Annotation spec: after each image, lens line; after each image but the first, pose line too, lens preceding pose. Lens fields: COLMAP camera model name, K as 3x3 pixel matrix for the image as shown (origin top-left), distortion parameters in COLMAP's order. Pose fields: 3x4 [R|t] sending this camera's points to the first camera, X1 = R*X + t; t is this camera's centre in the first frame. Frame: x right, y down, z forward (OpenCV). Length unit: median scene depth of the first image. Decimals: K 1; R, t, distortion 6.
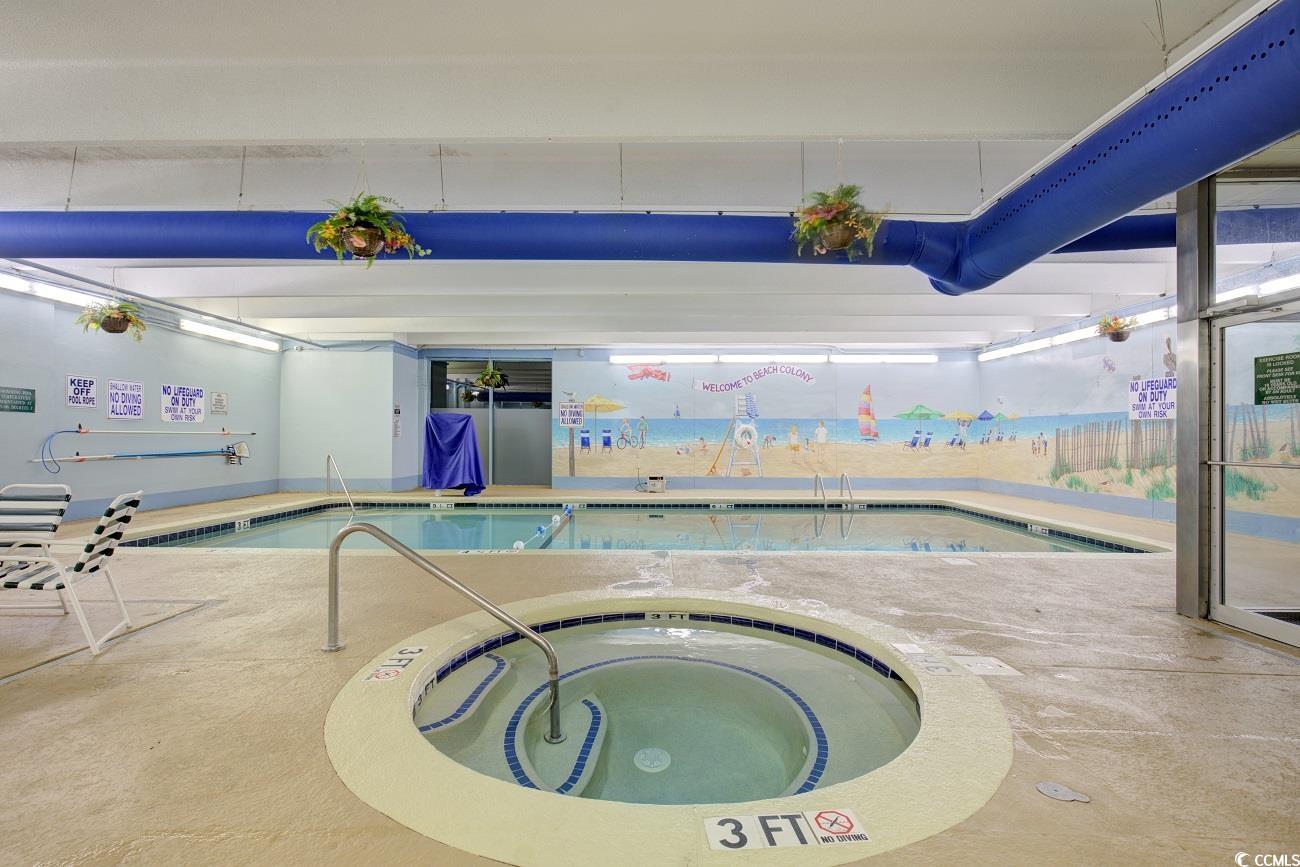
lens RADIAL K [[589.4, 0, 648.0], [0, 589.4, 432.1], [0, 0, 1]] dist [0.001470, 0.000149]
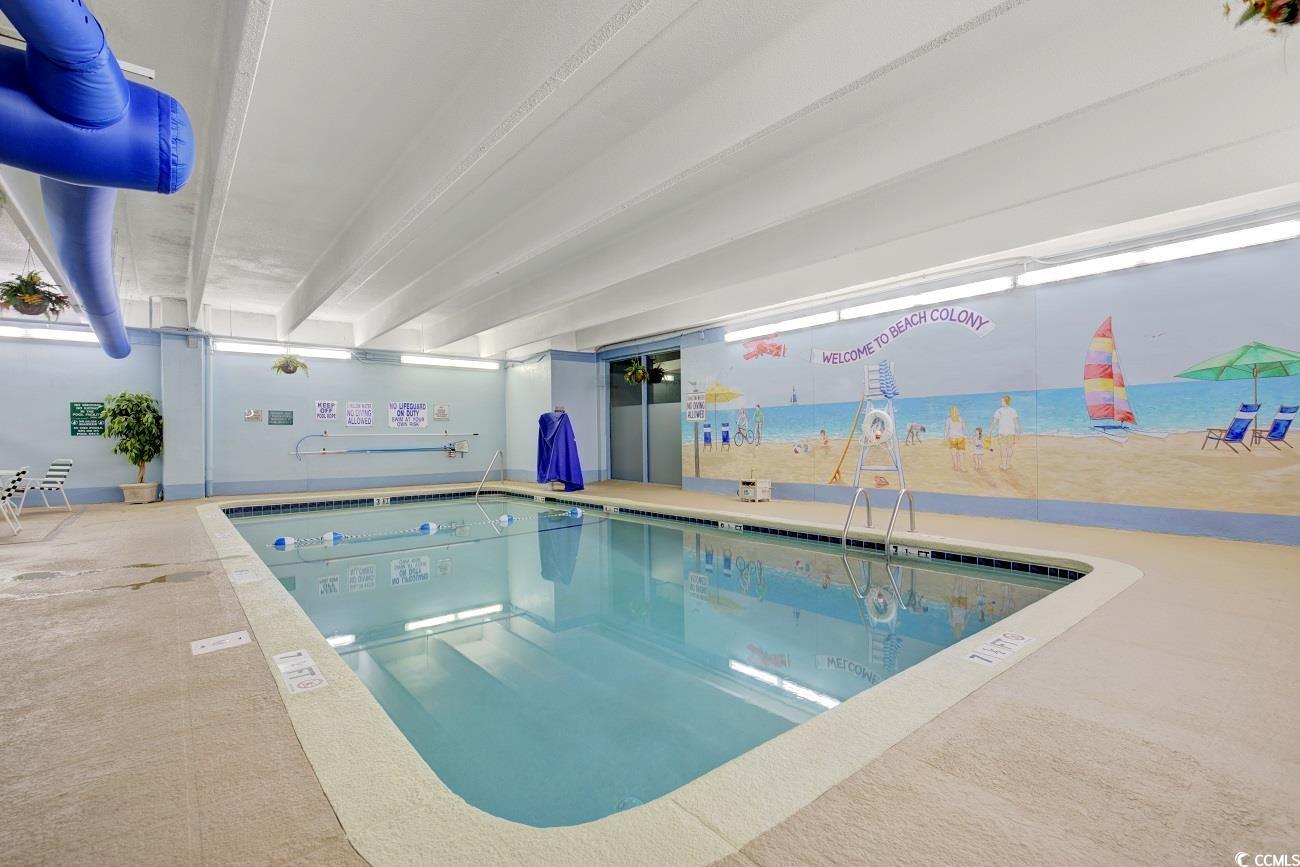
lens RADIAL K [[589.4, 0, 650.6], [0, 589.4, 439.3], [0, 0, 1]] dist [0.001470, 0.000149]
pose [[0.648921, -0.008210, -0.760812, 0.499988], [0.023307, 0.999687, 0.009092, 0.009198], [0.760499, -0.023632, 0.648909, 0.379392]]
